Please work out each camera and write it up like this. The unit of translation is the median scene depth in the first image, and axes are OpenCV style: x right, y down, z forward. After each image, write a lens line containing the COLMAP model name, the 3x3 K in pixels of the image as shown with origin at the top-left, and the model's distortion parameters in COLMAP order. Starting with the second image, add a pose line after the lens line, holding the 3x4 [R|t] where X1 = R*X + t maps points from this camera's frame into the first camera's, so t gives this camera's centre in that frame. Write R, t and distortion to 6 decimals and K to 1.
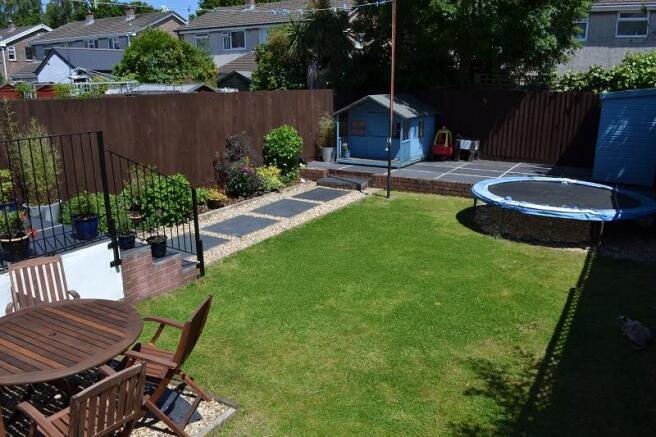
lens RADIAL K [[522.1, 0, 331.0], [0, 522.1, 218.2], [0, 0, 1]] dist [-0.086343, 0.017108]
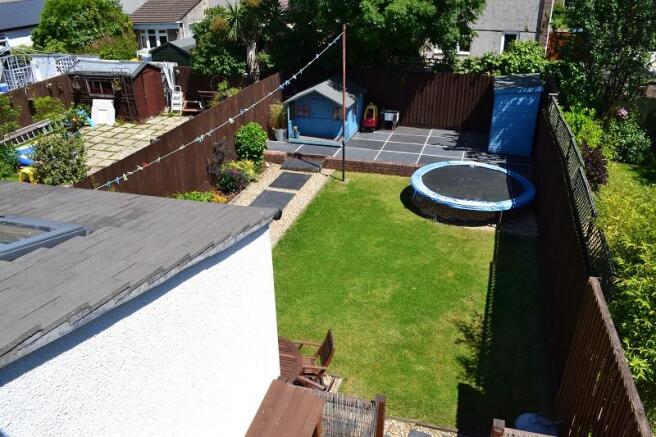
lens RADIAL K [[522.1, 0, 328.4], [0, 522.1, 223.3], [0, 0, 1]] dist [-0.086343, 0.017108]
pose [[0.974740, -0.110552, 0.194061, -0.167113], [0.067145, 0.973756, 0.217462, -0.193271], [-0.213009, -0.198939, 0.956583, -0.229859]]
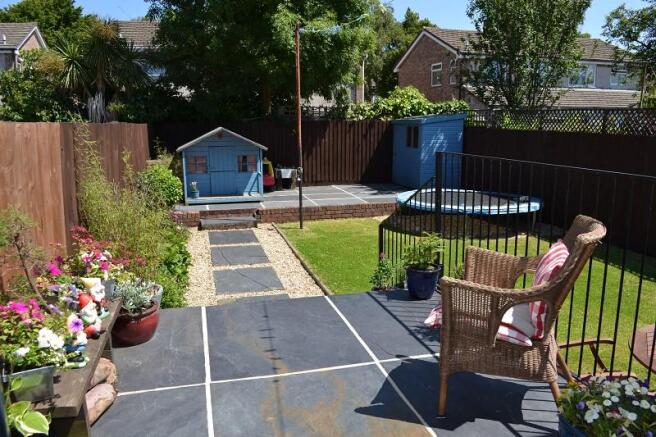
lens RADIAL K [[522.1, 0, 321.6], [0, 522.1, 219.3], [0, 0, 1]] dist [-0.086343, 0.017108]
pose [[0.730780, -0.133476, 0.669436, -0.439944], [0.183258, 0.983056, -0.004043, -0.039543], [-0.657554, 0.125635, 0.742859, 0.217100]]
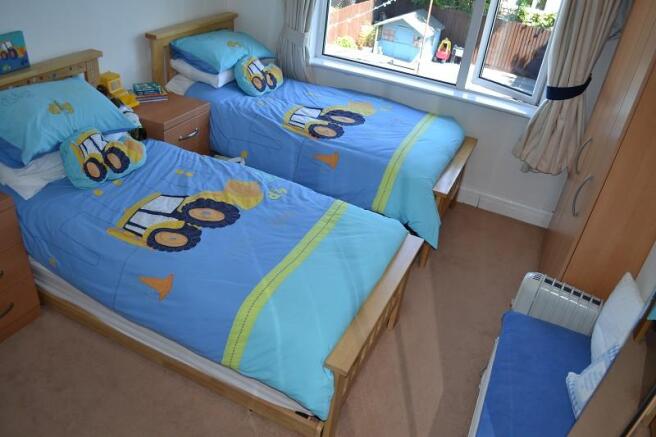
lens RADIAL K [[522.1, 0, 326.8], [0, 522.1, 219.0], [0, 0, 1]] dist [-0.086343, 0.017108]
pose [[0.992727, 0.051217, 0.108947, -0.266885], [-0.083506, 0.944832, 0.316732, -0.142141], [-0.086715, -0.323526, 0.942237, -0.522358]]
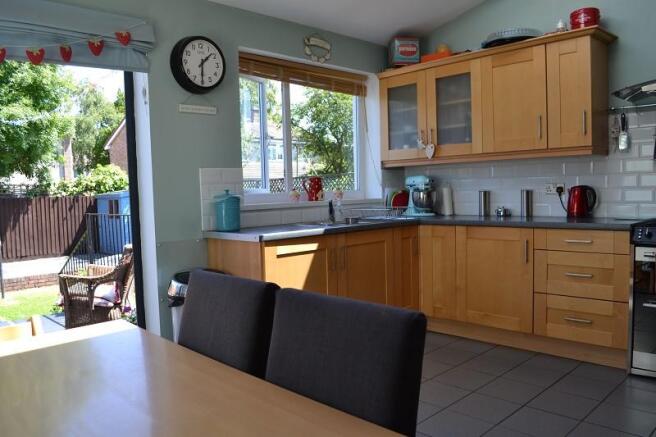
lens RADIAL K [[522.1, 0, 326.1], [0, 522.1, 221.5], [0, 0, 1]] dist [-0.086343, 0.017108]
pose [[0.298526, -0.069977, 0.951833, -0.549511], [0.275448, 0.961187, -0.015725, 0.005436], [-0.913789, 0.266875, 0.306214, 0.061593]]
